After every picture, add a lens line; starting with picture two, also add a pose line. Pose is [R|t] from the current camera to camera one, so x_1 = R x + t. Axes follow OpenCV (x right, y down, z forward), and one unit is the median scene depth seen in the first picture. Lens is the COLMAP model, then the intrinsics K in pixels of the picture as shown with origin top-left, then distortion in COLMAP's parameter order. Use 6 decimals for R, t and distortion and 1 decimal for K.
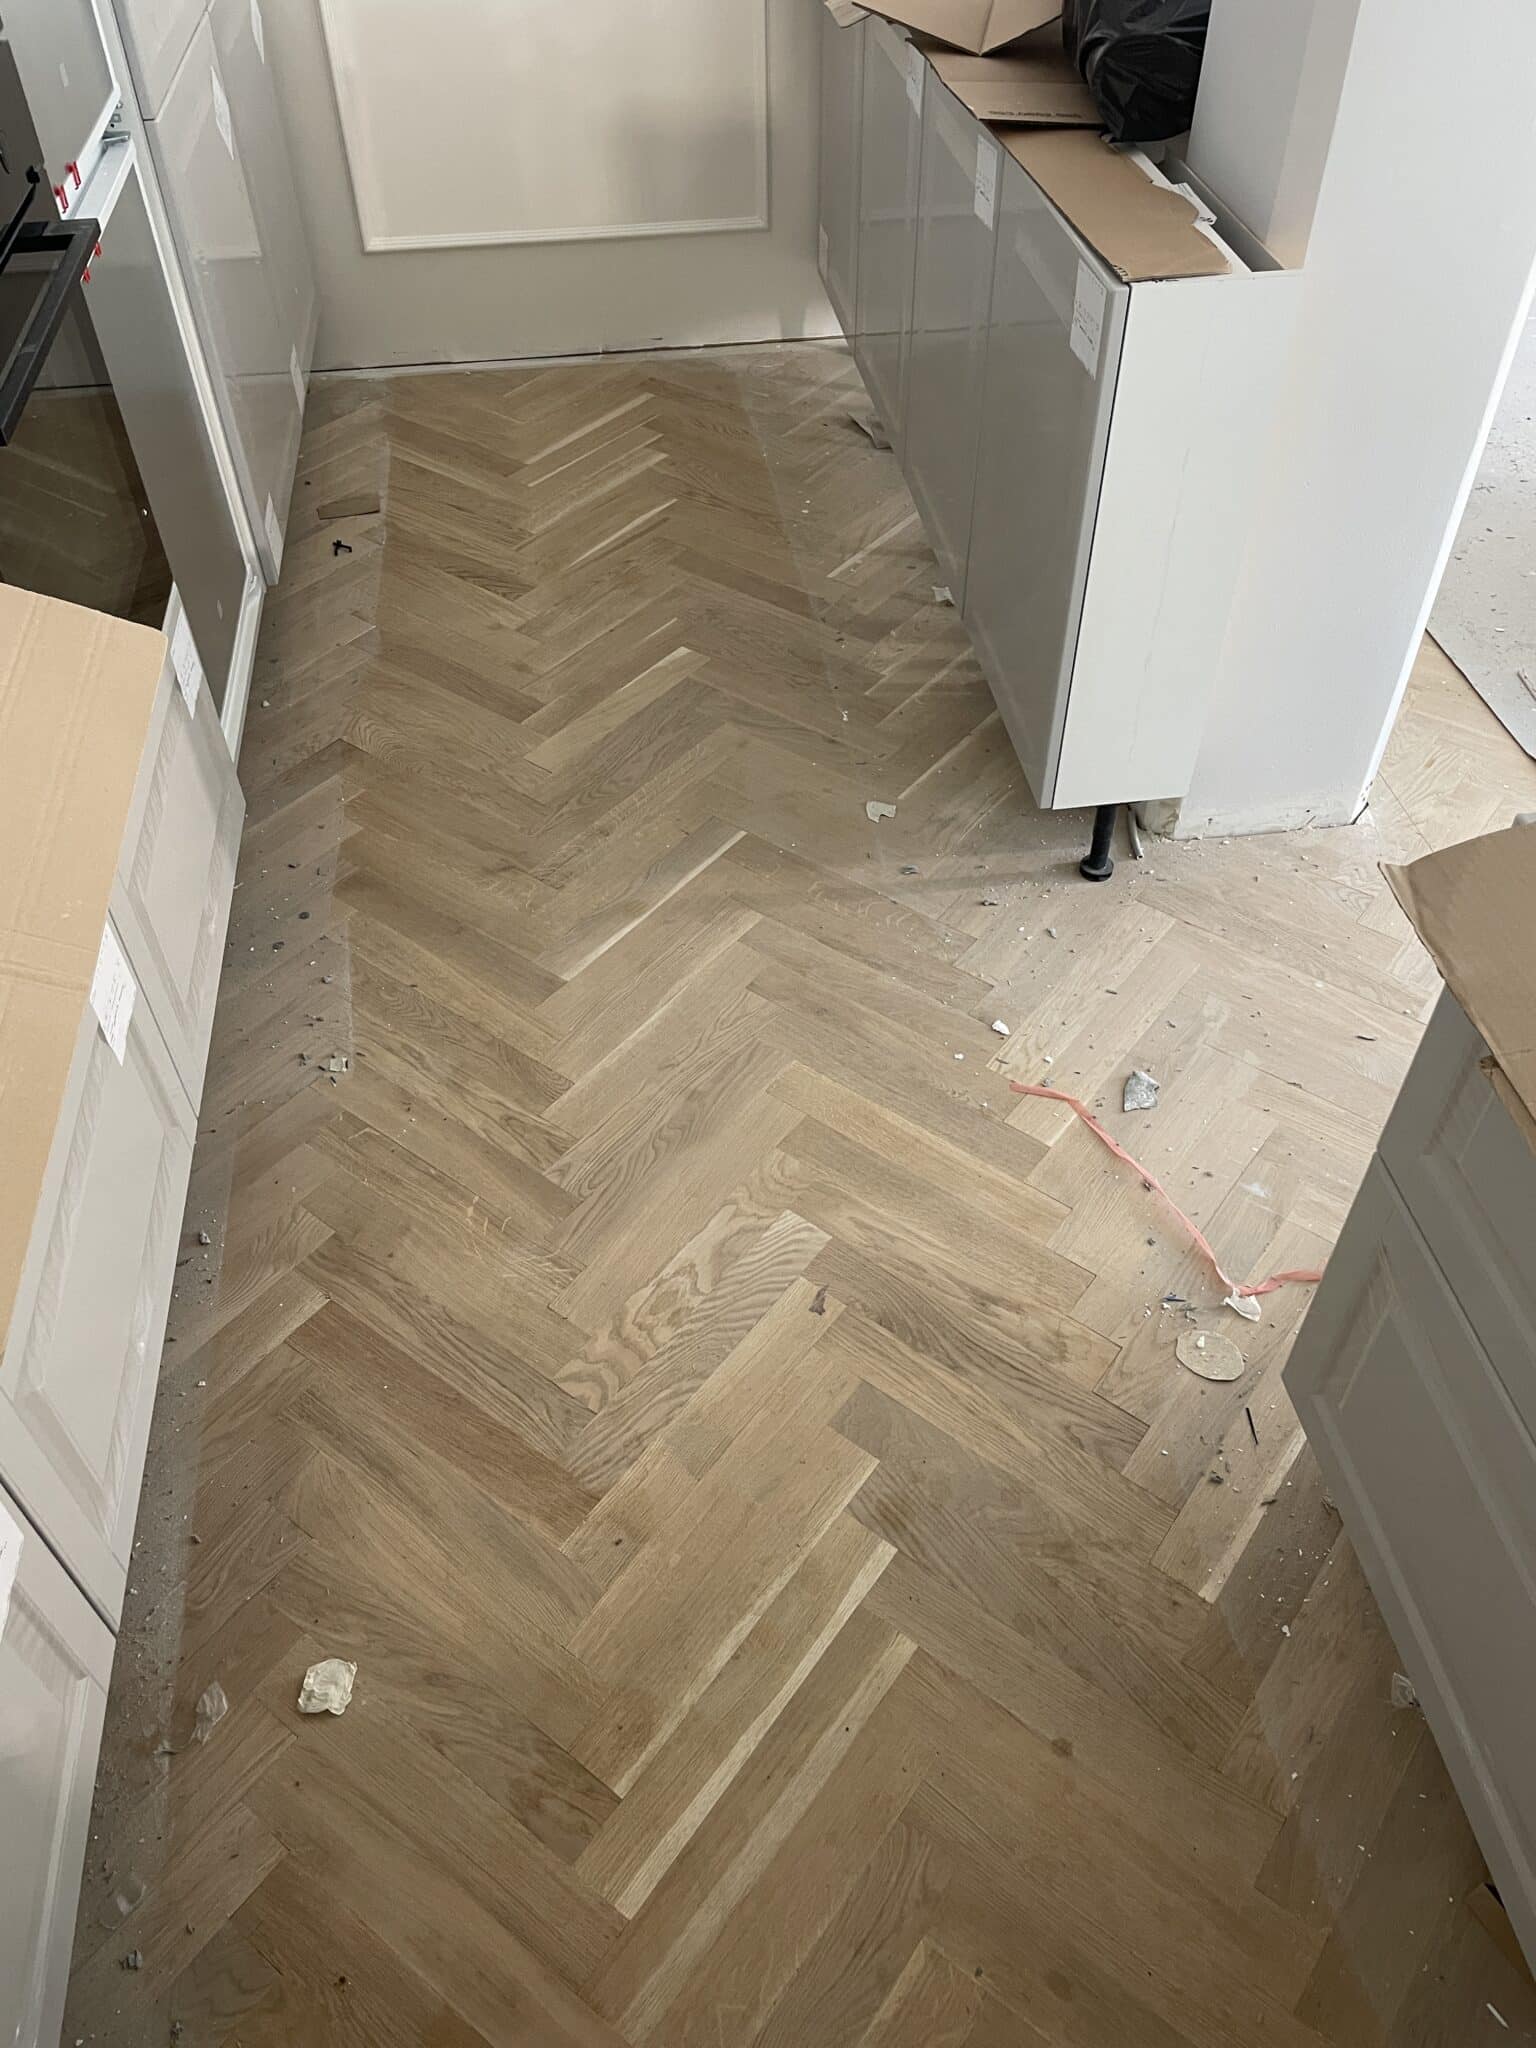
lens RADIAL K [[1545.6, 0, 769.6], [0, 1545.6, 1023.0], [0, 0, 1]] dist [0.027746, -0.037149]
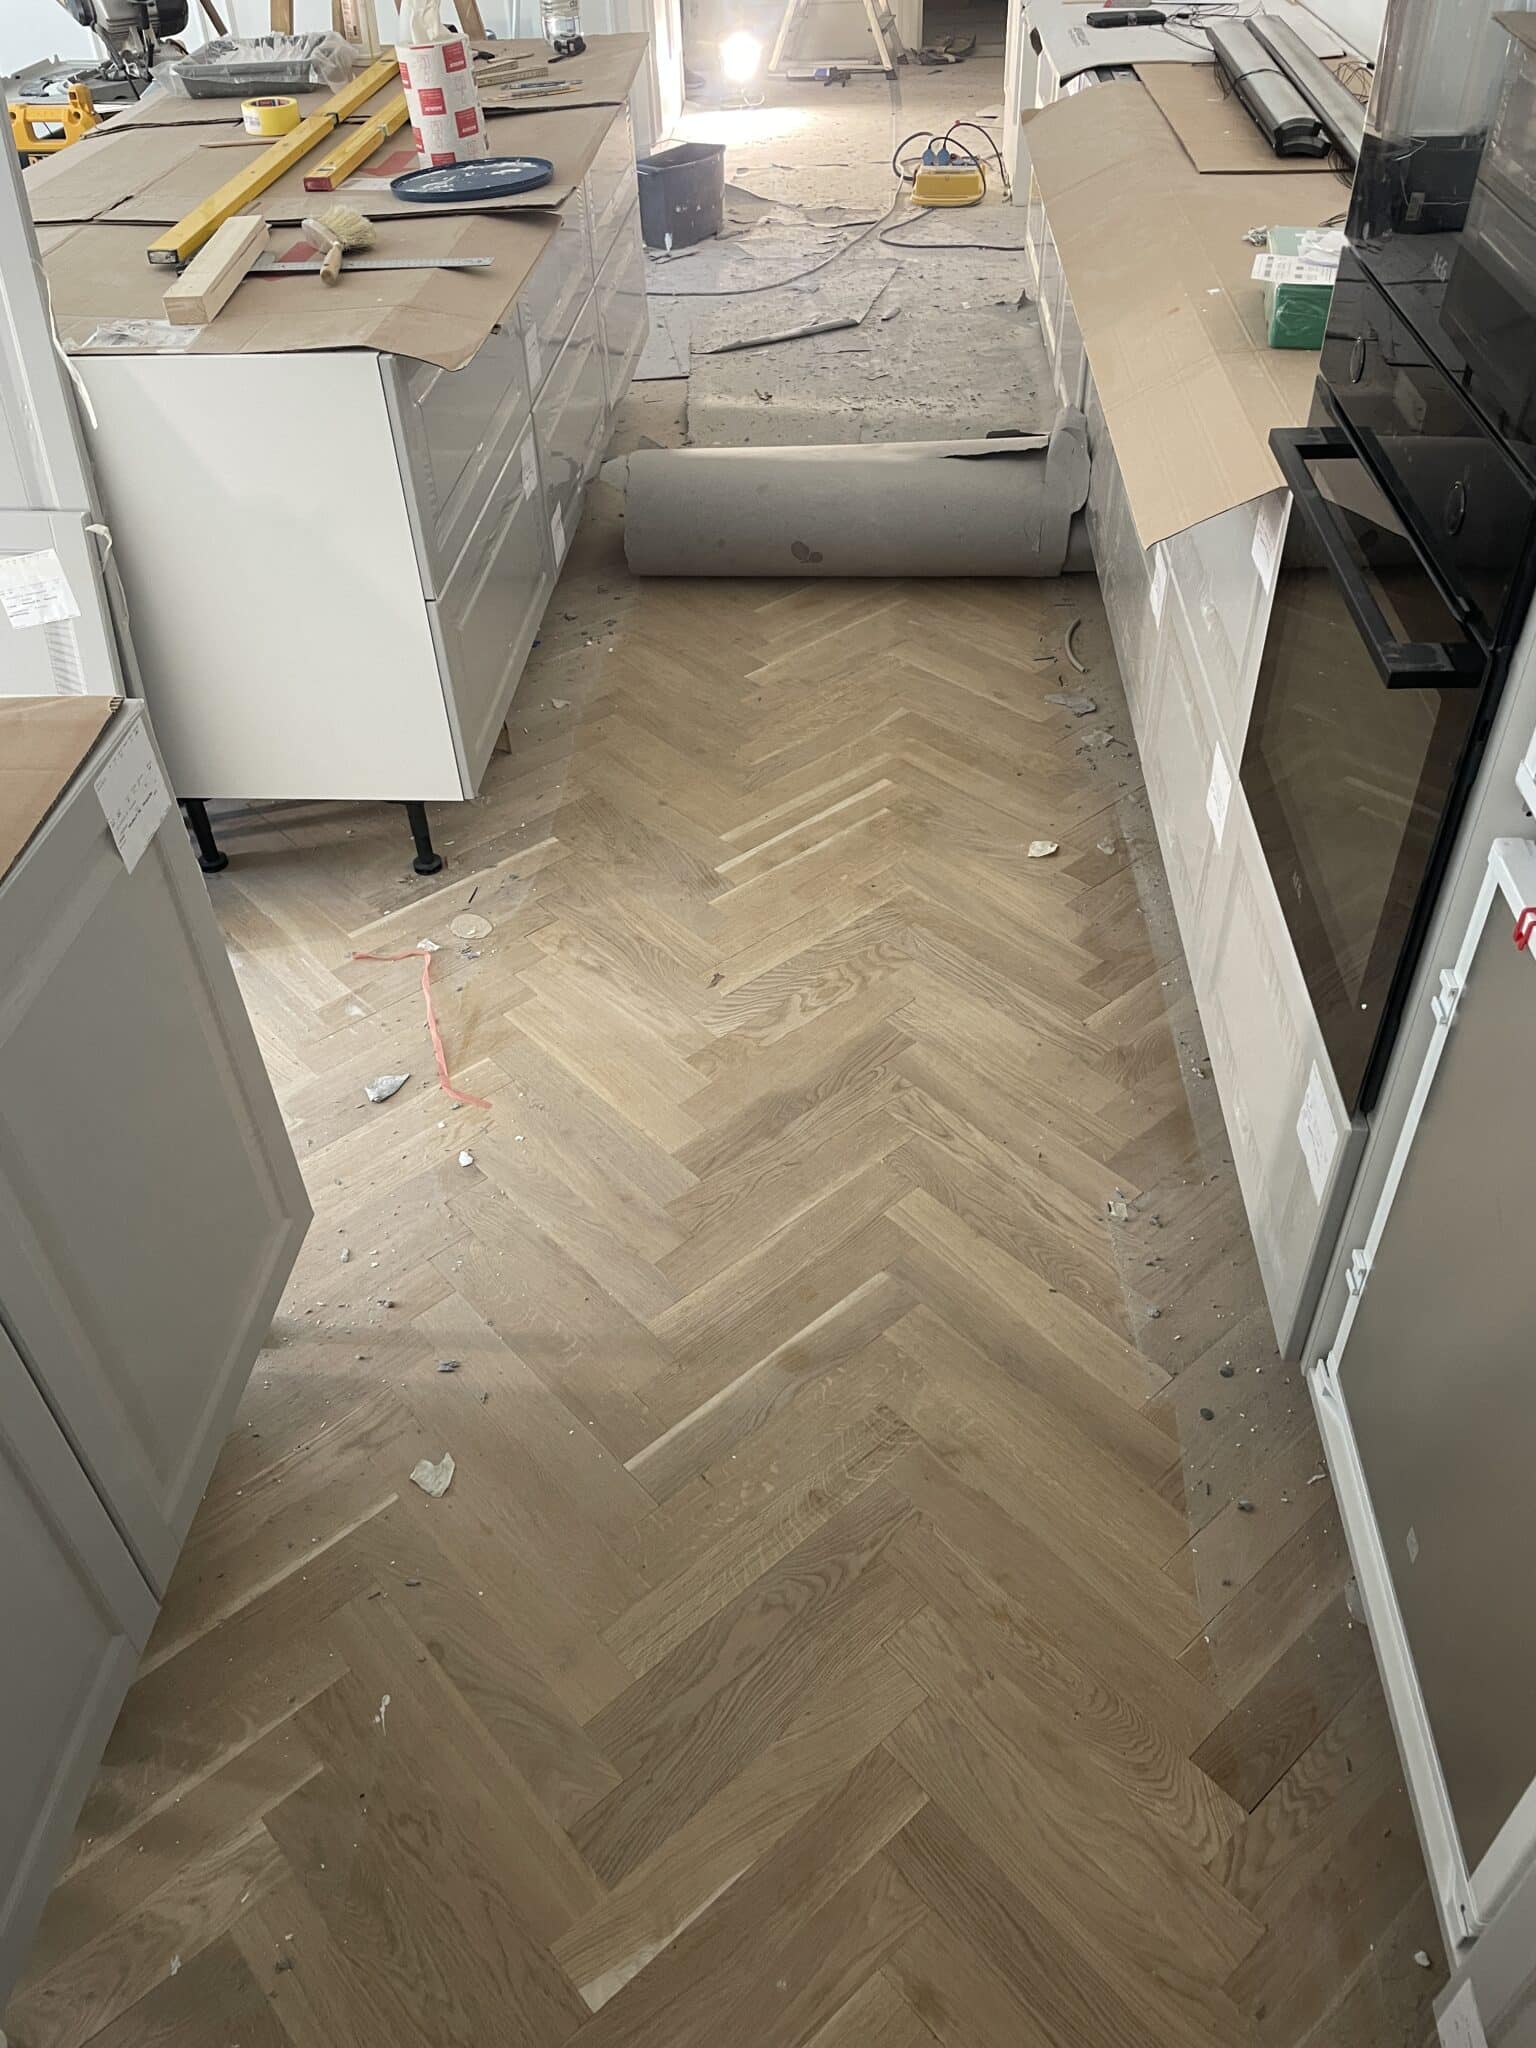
lens RADIAL K [[1545.6, 0, 767.7], [0, 1545.6, 1021.2], [0, 0, 1]] dist [0.027746, -0.037149]
pose [[-0.978909, -0.093341, 0.181728, -0.234801], [0.174237, 0.083012, 0.981198, -1.020815], [-0.106671, 0.992168, -0.064998, 0.998929]]
